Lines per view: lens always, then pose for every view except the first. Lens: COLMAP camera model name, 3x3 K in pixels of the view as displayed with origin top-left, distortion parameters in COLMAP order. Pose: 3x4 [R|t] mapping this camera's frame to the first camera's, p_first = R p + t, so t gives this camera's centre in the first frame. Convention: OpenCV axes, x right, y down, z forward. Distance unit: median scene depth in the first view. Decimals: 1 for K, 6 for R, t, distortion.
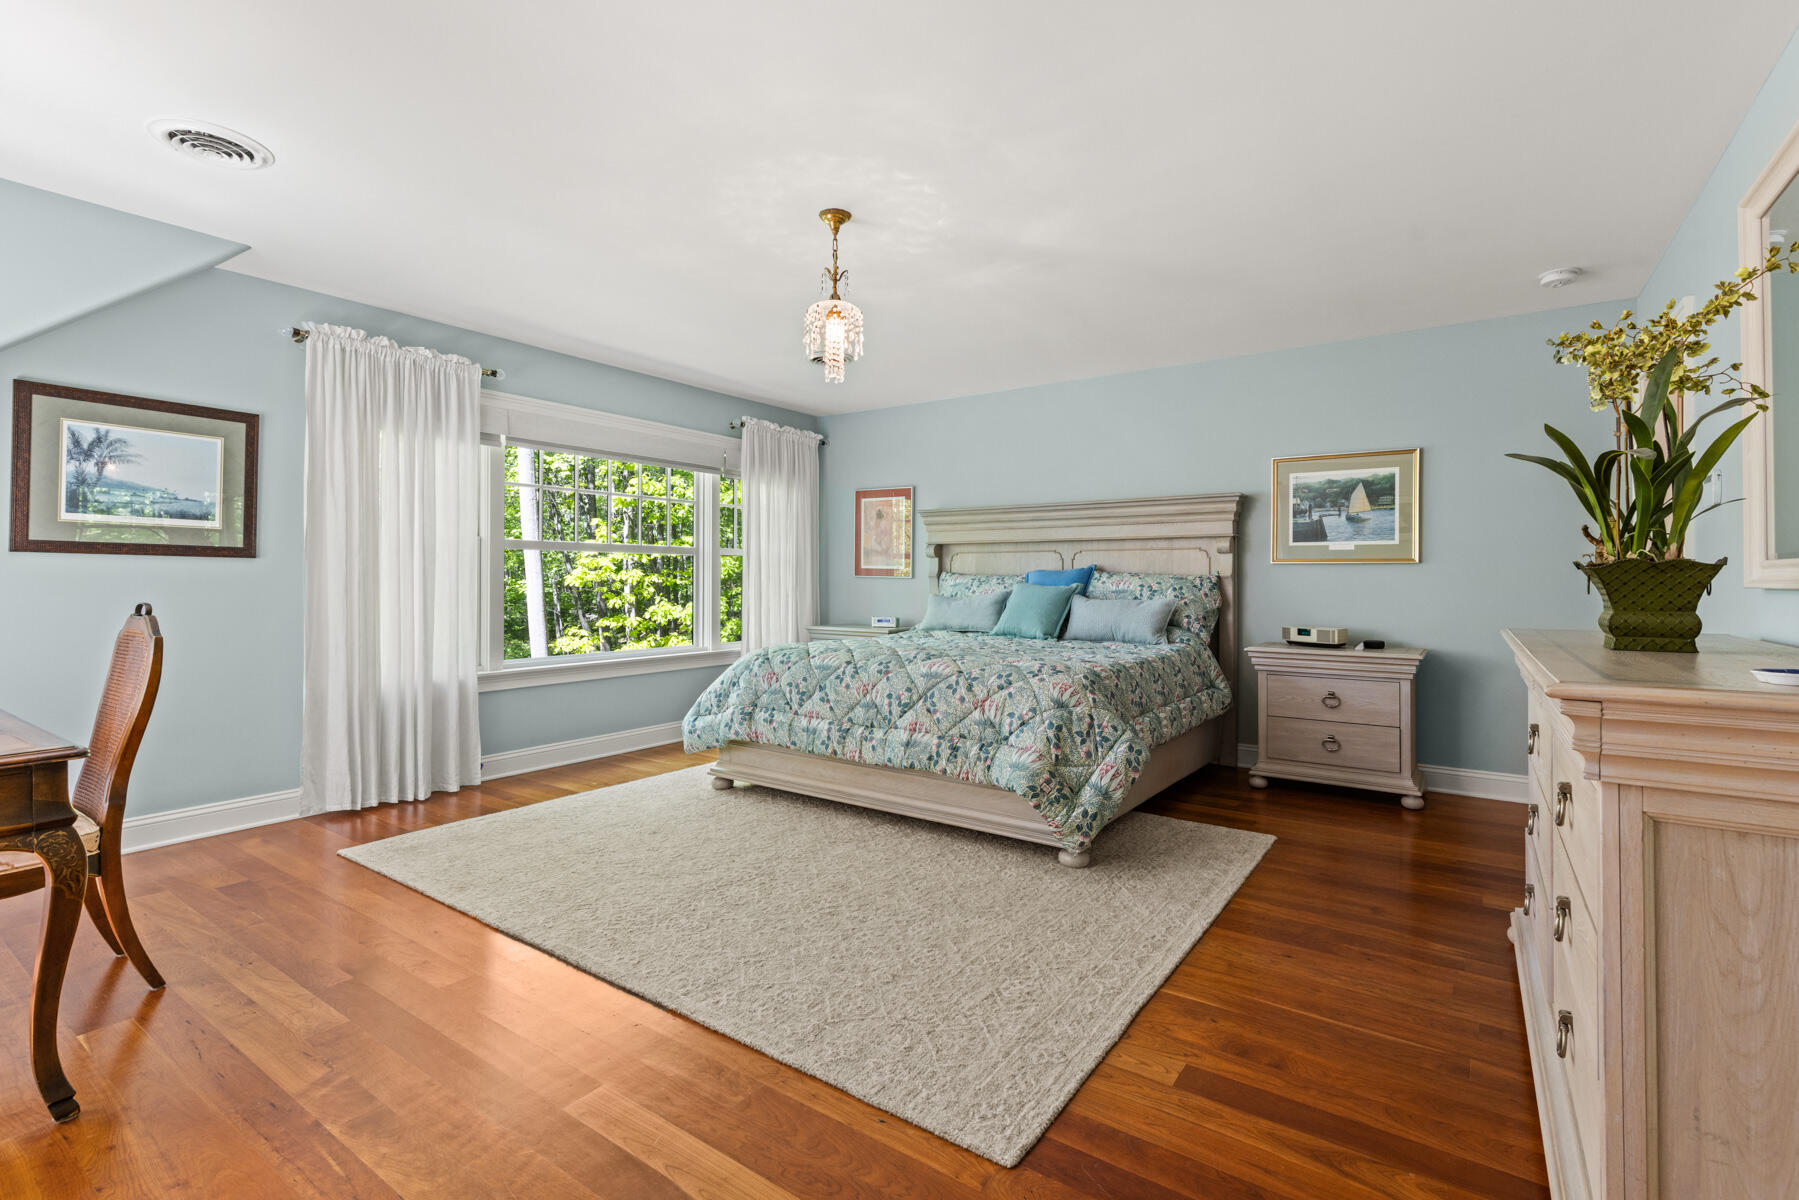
lens RADIAL K [[815.4, 0, 906.6], [0, 815.4, 585.9], [0, 0, 1]] dist [0.003133, -0.000057]
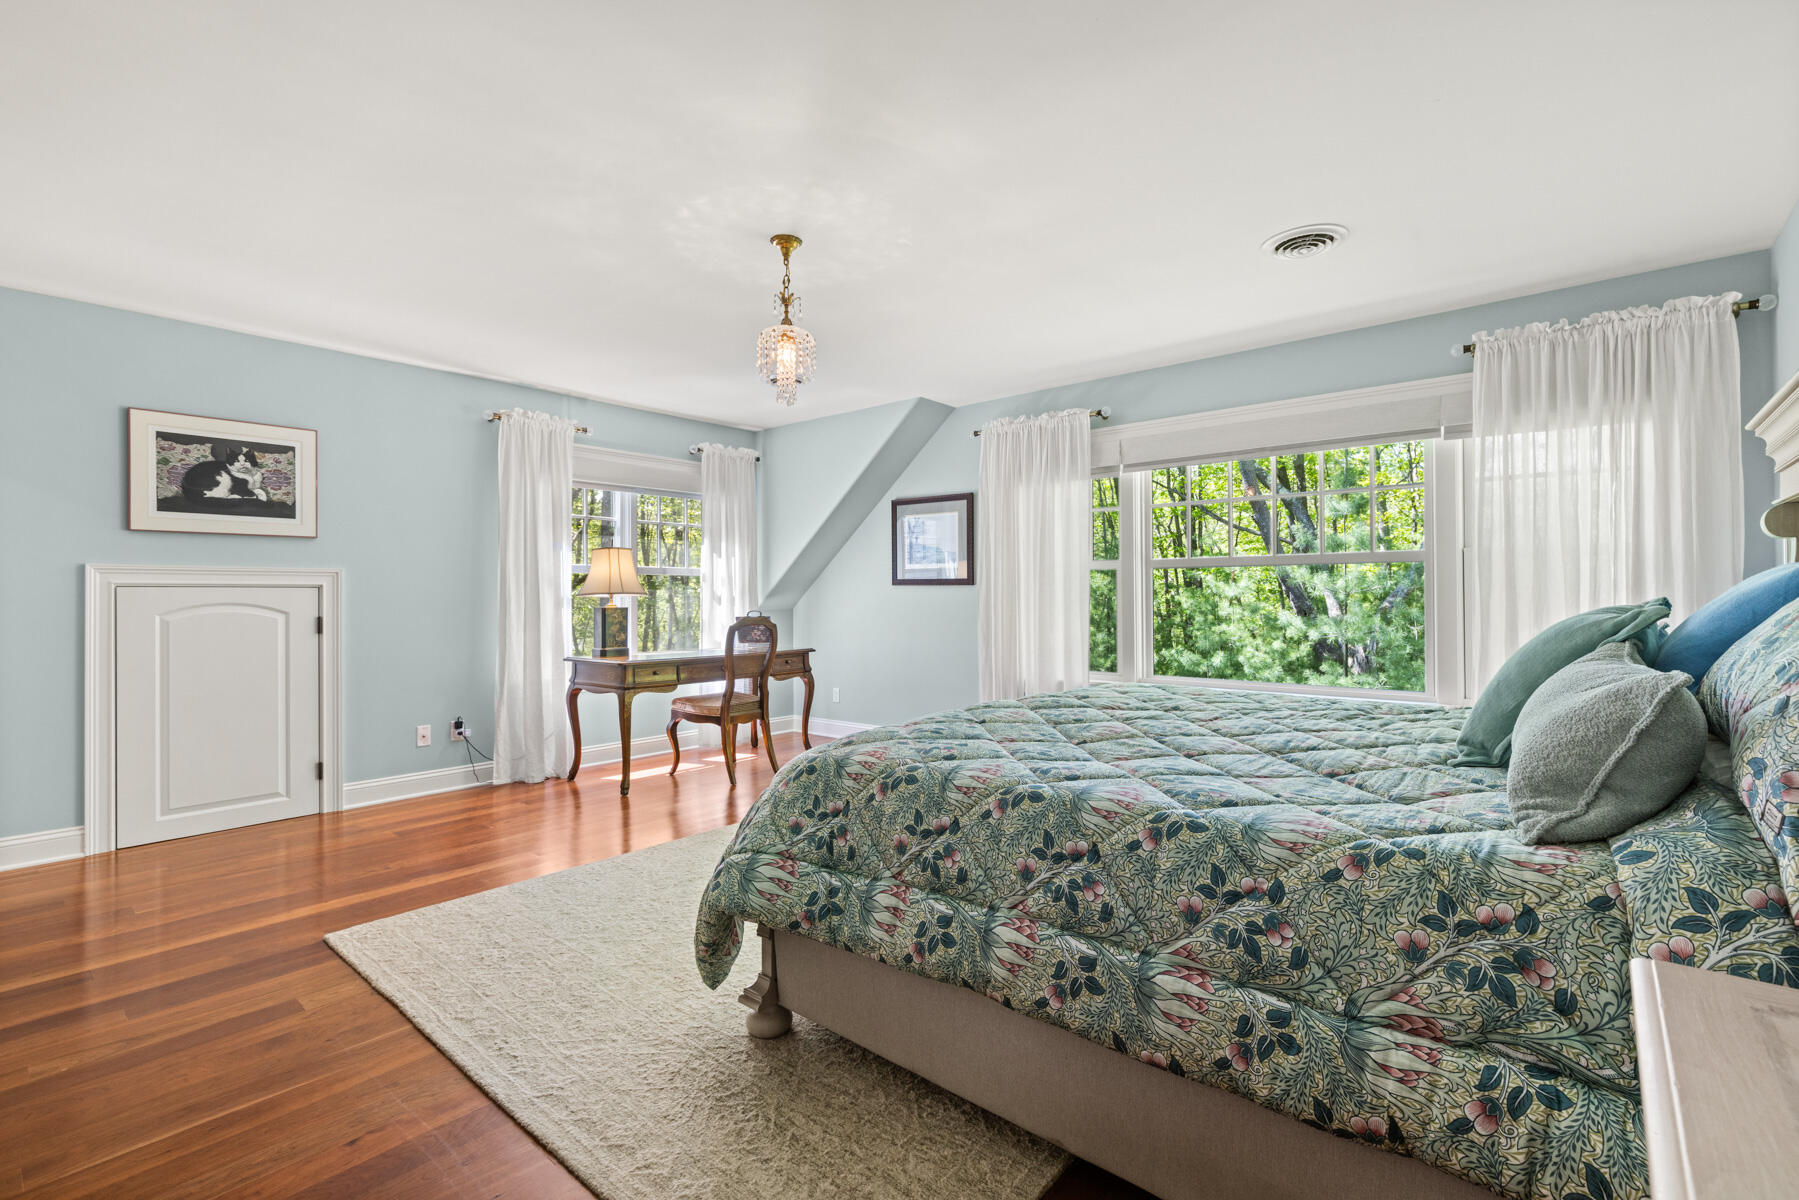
lens RADIAL K [[815.4, 0, 907.1], [0, 815.4, 597.2], [0, 0, 1]] dist [0.003133, -0.000057]
pose [[-0.089952, -0.003923, -0.995938, 0.762532], [-0.010419, 0.999941, -0.002998, -0.006311], [0.995892, 0.010107, -0.089988, 1.041928]]
